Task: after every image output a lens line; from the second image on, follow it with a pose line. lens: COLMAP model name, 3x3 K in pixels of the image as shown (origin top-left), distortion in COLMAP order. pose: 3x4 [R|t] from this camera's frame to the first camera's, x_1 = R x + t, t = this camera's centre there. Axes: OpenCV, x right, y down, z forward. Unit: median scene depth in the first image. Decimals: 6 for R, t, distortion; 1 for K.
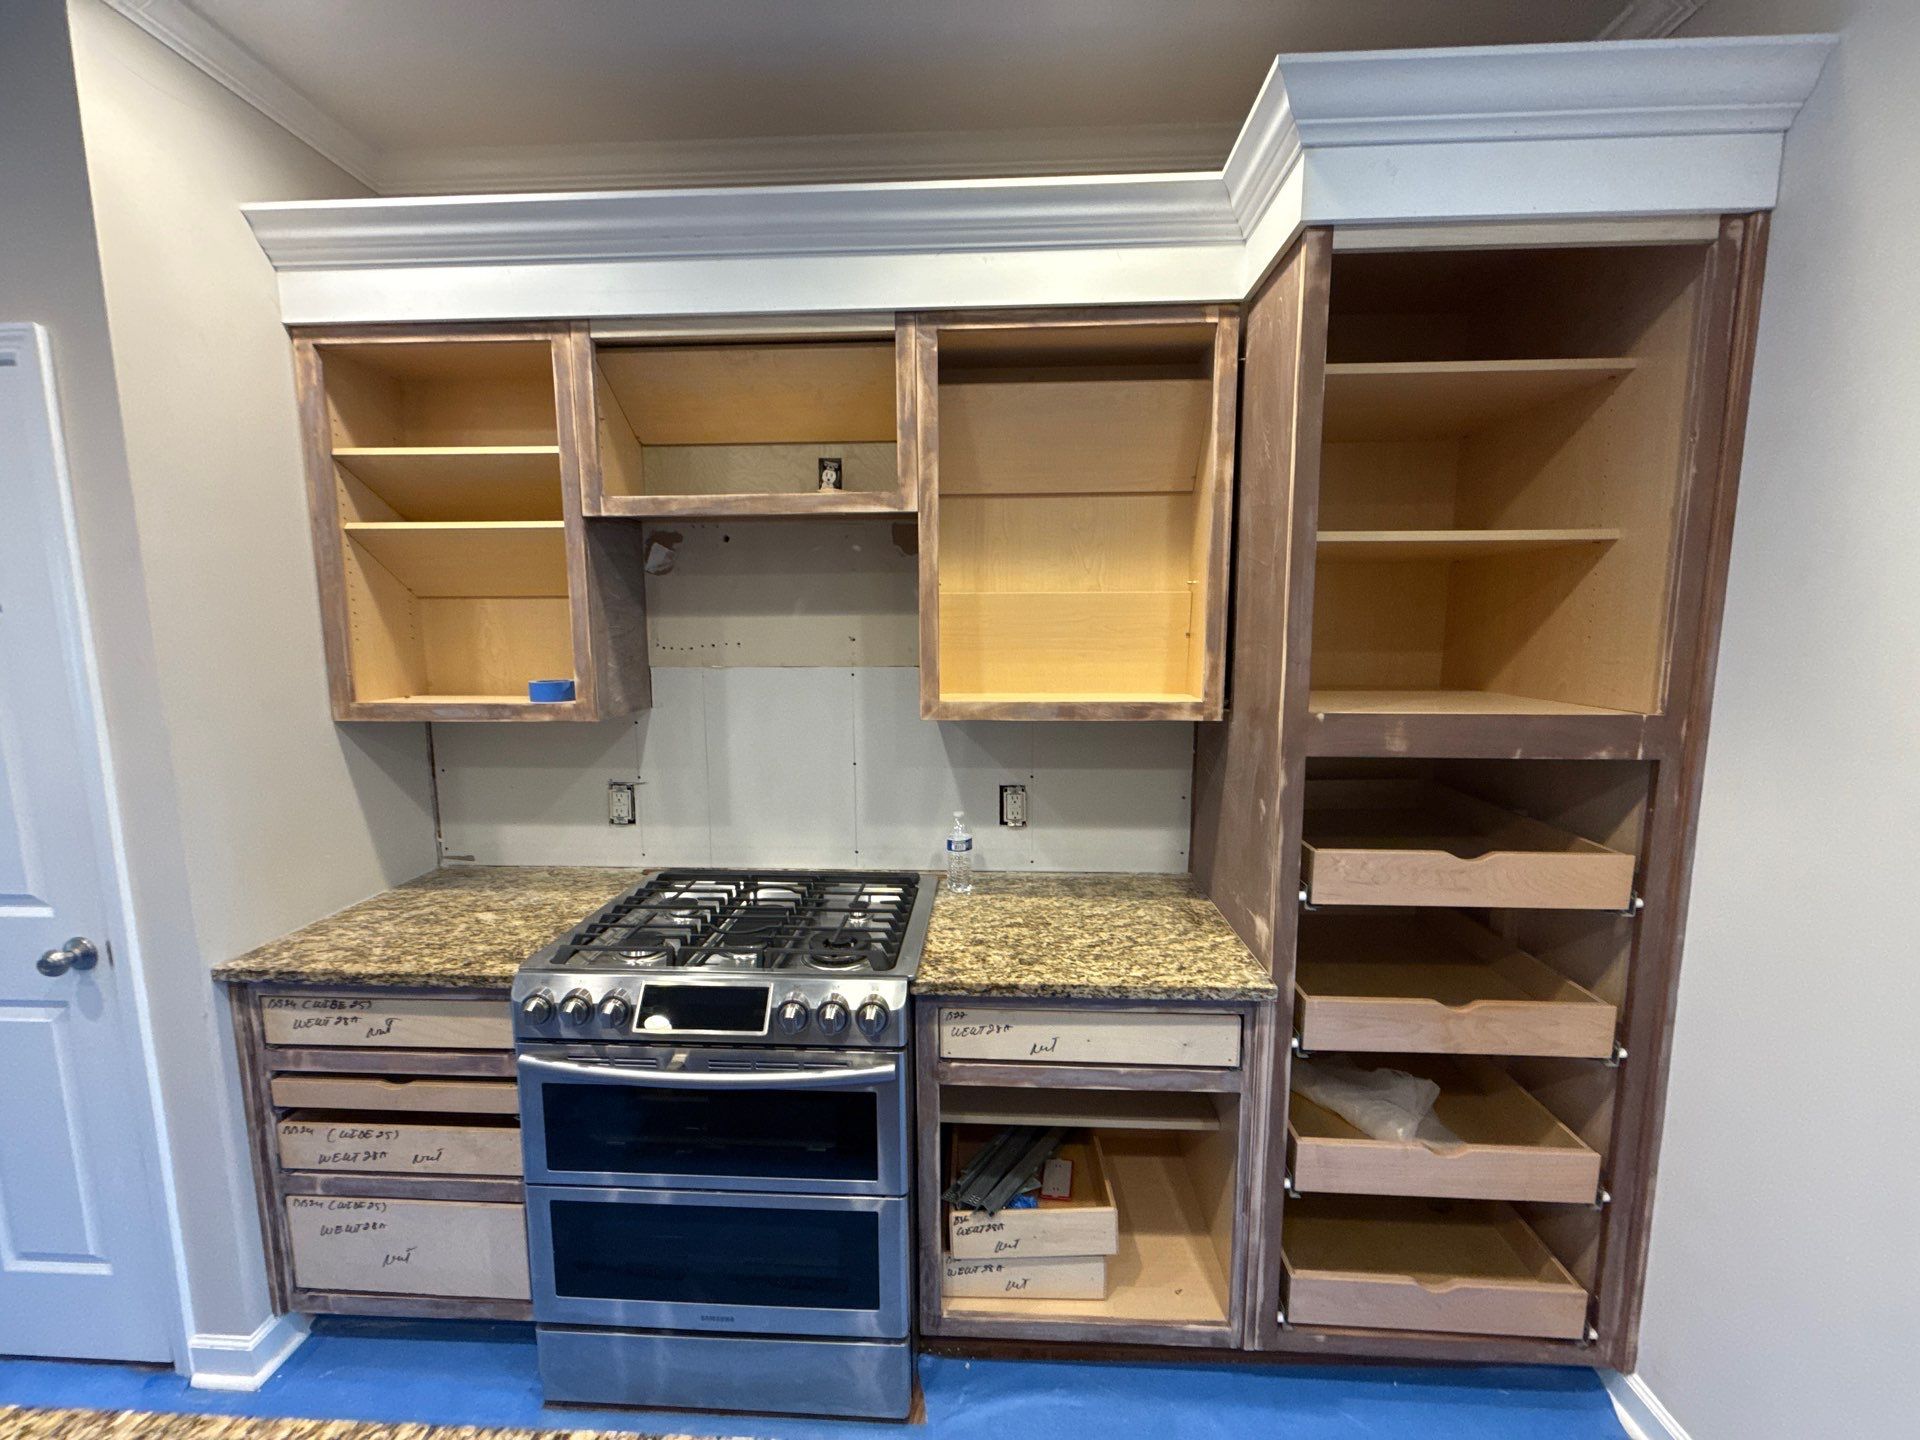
lens RADIAL K [[764.1, 0, 966.0], [0, 764.1, 730.1], [0, 0, 1]] dist [-0.002191, -0.000873]
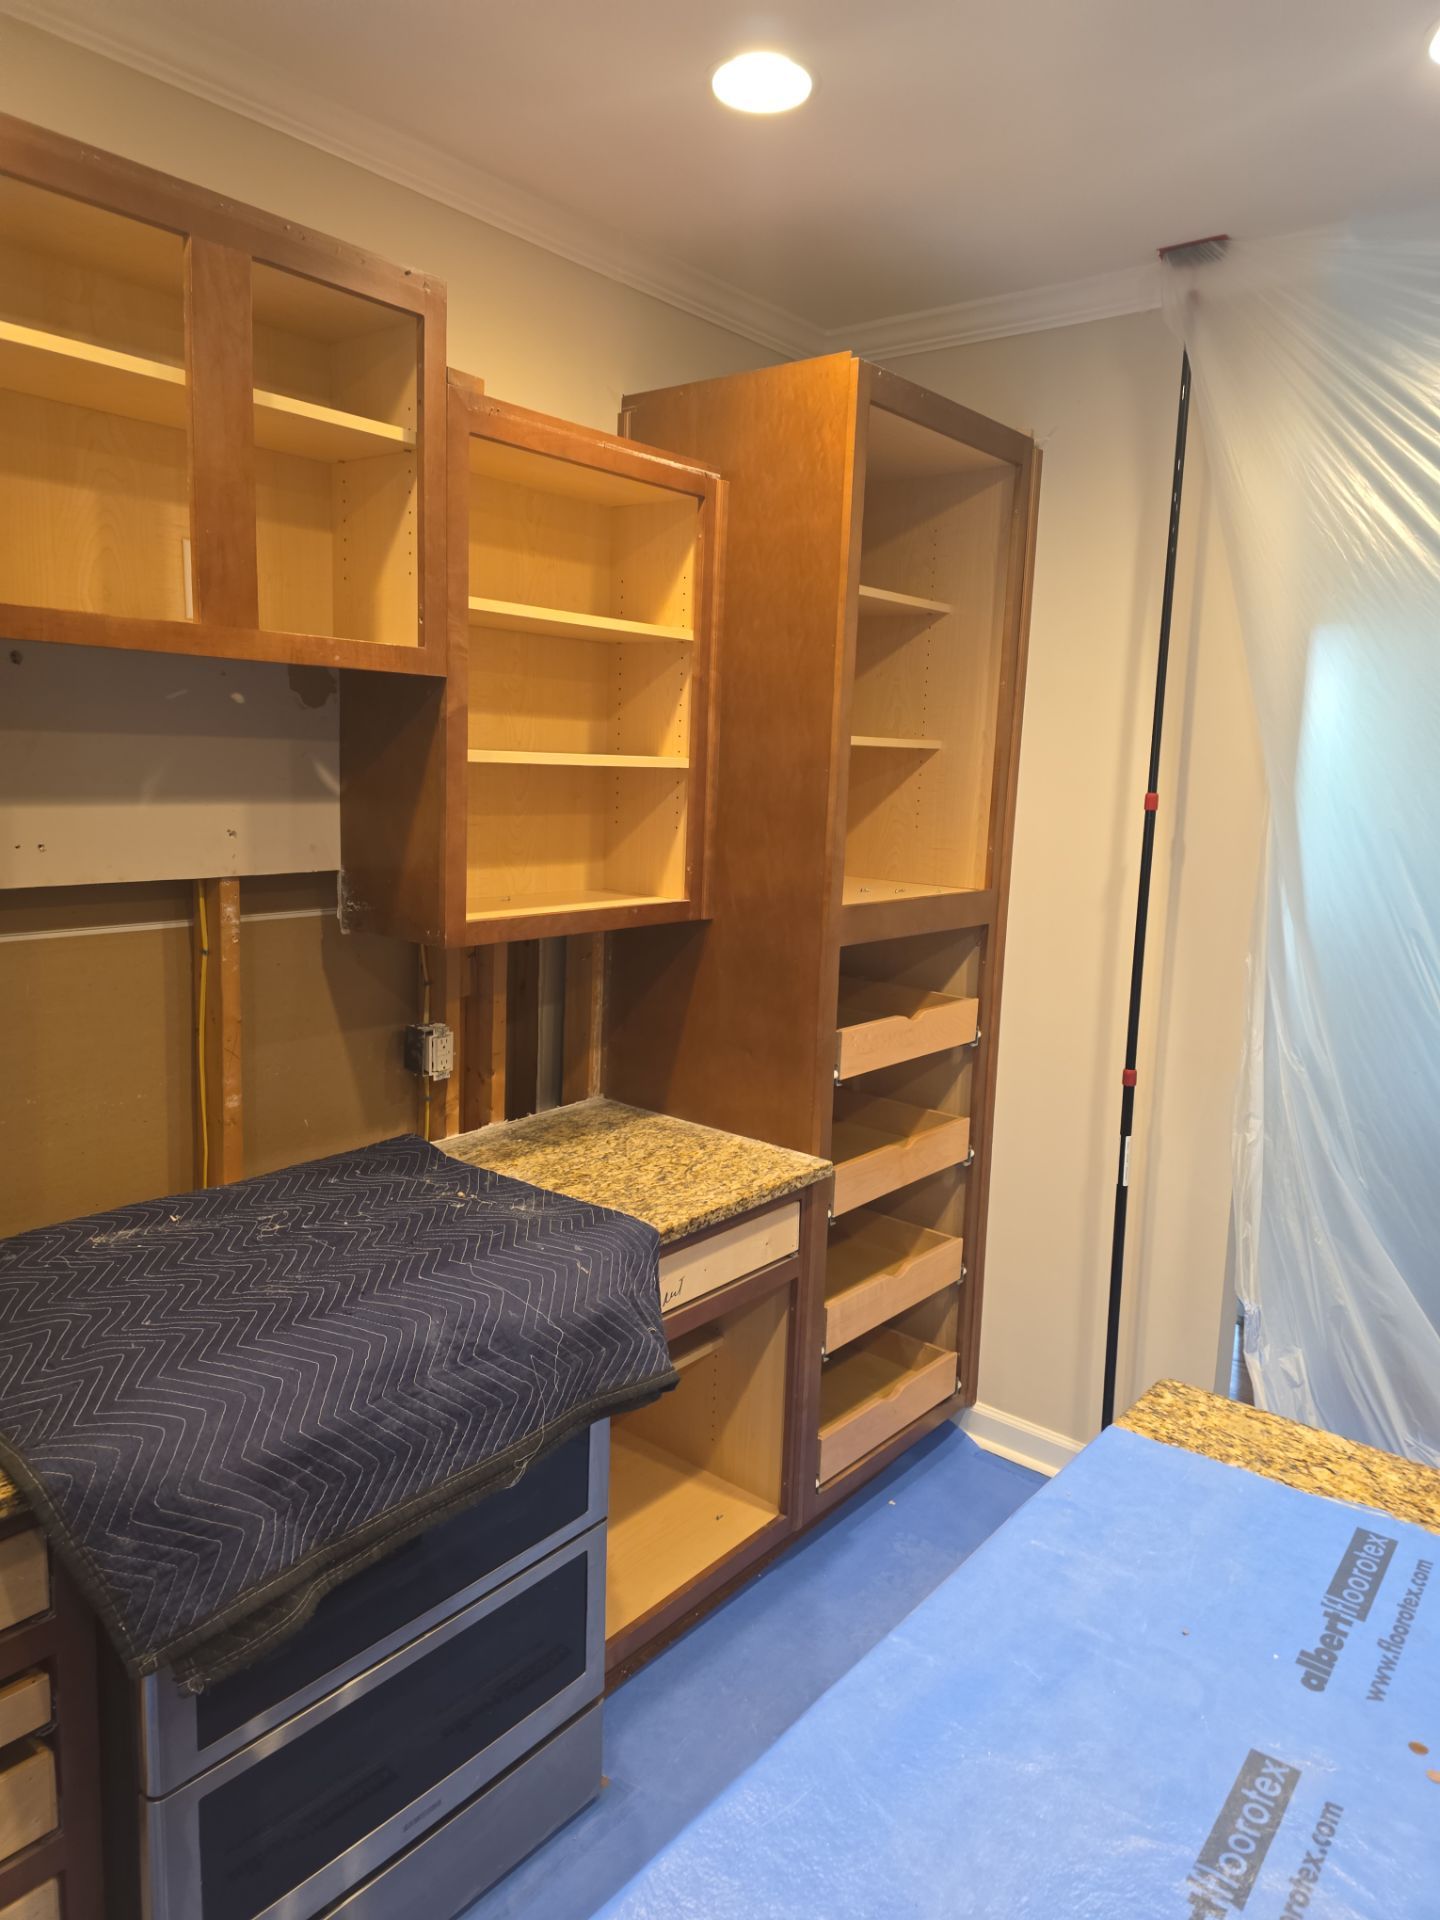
lens RADIAL K [[1279.8, 0, 728.6], [0, 1279.8, 948.3], [0, 0, 1]] dist [0.053284, -0.052114]
pose [[0.588113, -0.097065, 0.802933, -1.007324], [0.070006, 0.995156, 0.069027, -0.090687], [-0.805743, 0.015614, 0.592059, 0.035475]]
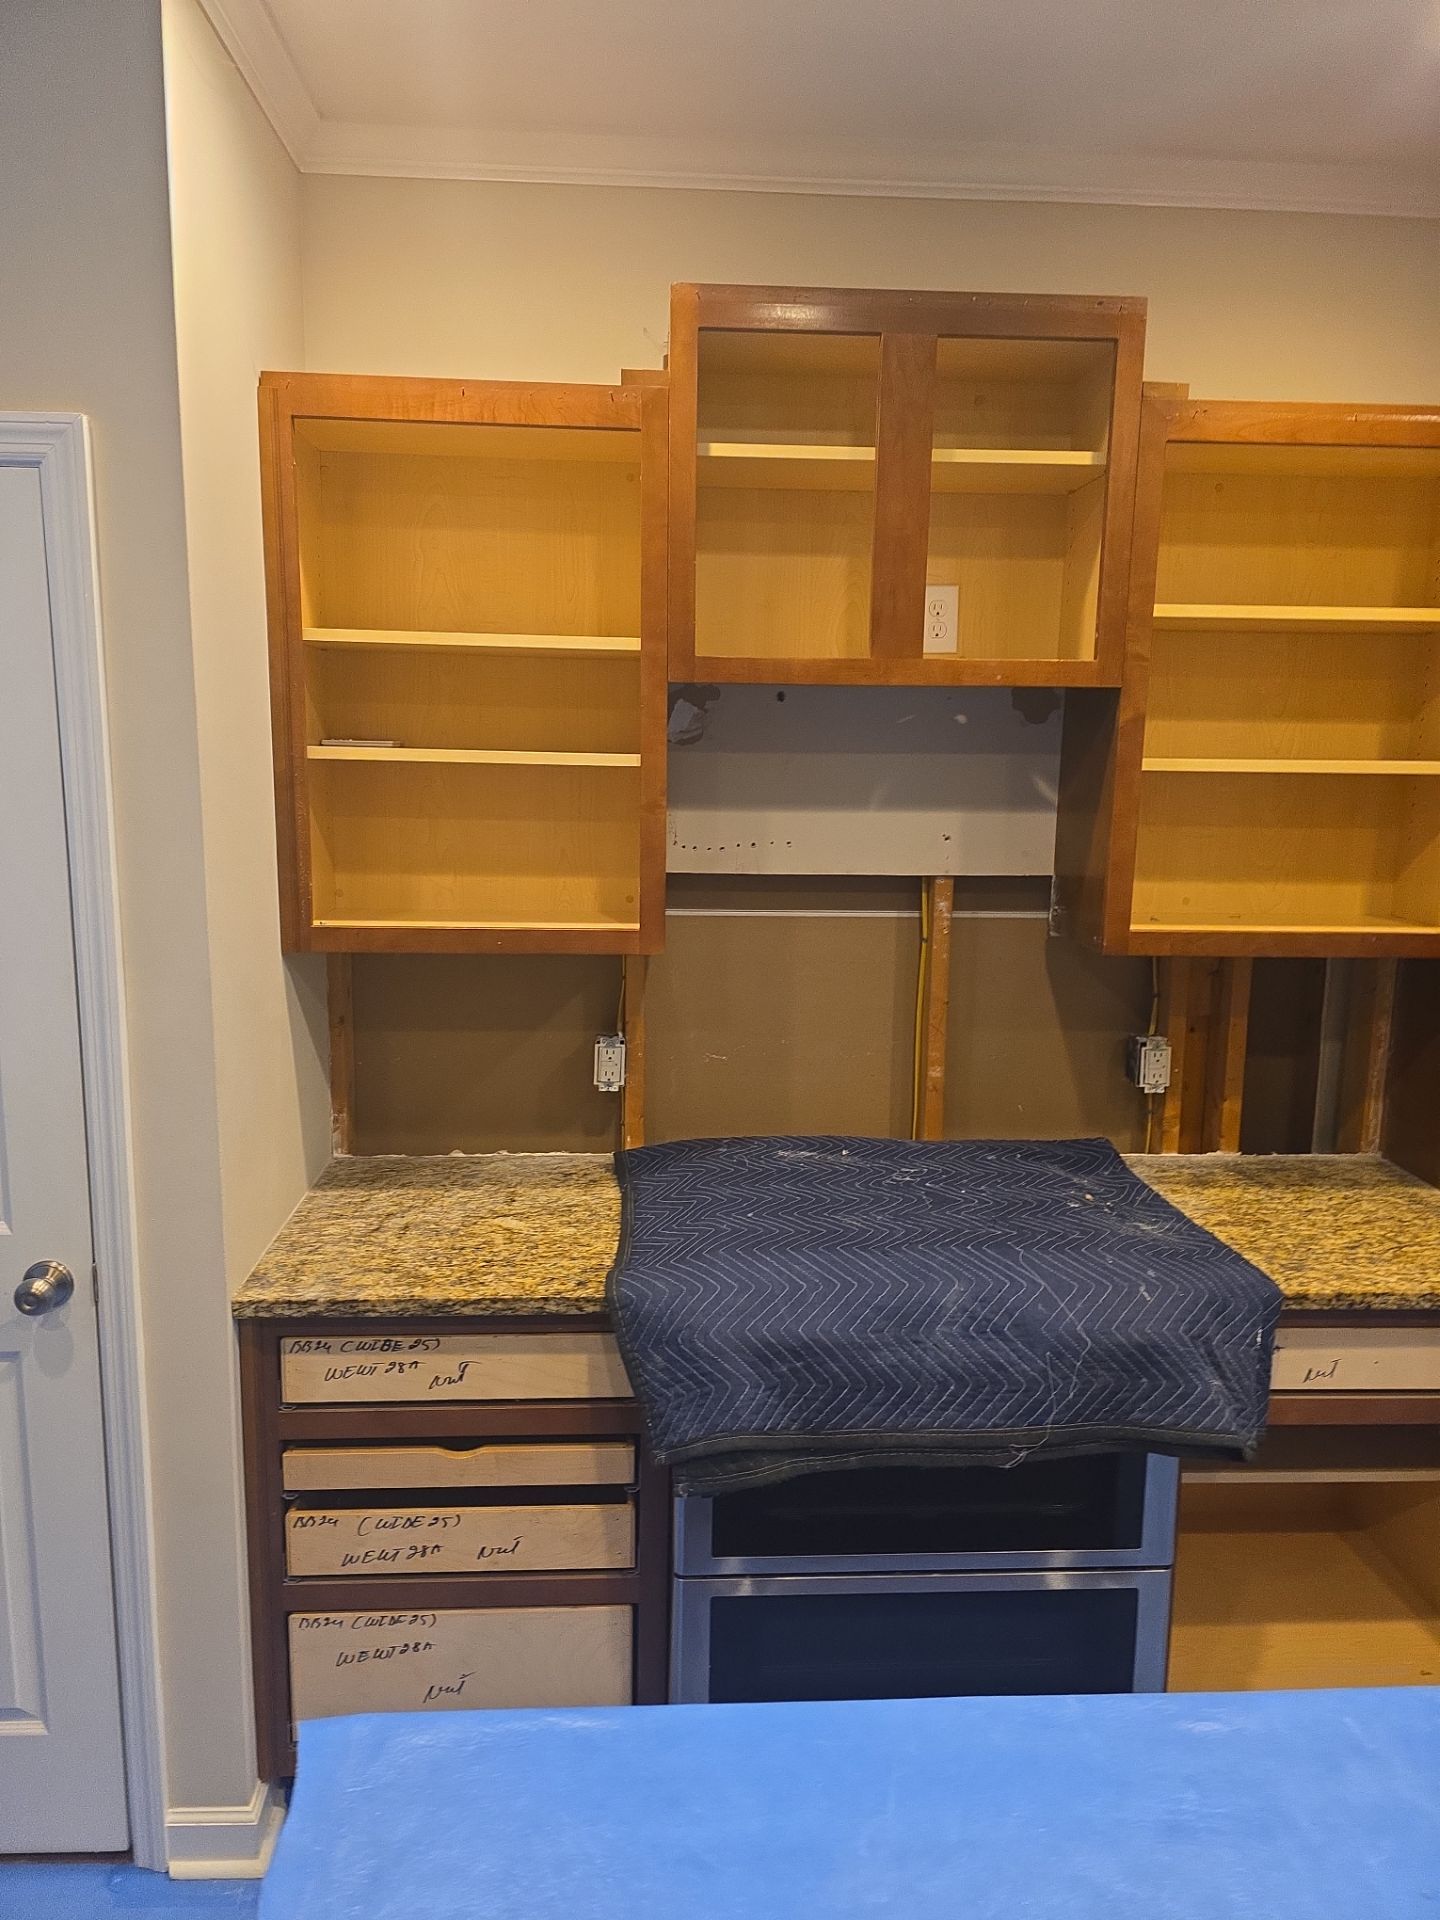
lens RADIAL K [[1279.8, 0, 720.9], [0, 1279.8, 955.1], [0, 0, 1]] dist [0.053284, -0.052114]
pose [[0.994579, 0.004318, 0.103897, -0.637428], [-0.006942, 0.999666, 0.024912, -0.048133], [-0.103755, -0.025498, 0.994276, -0.256789]]
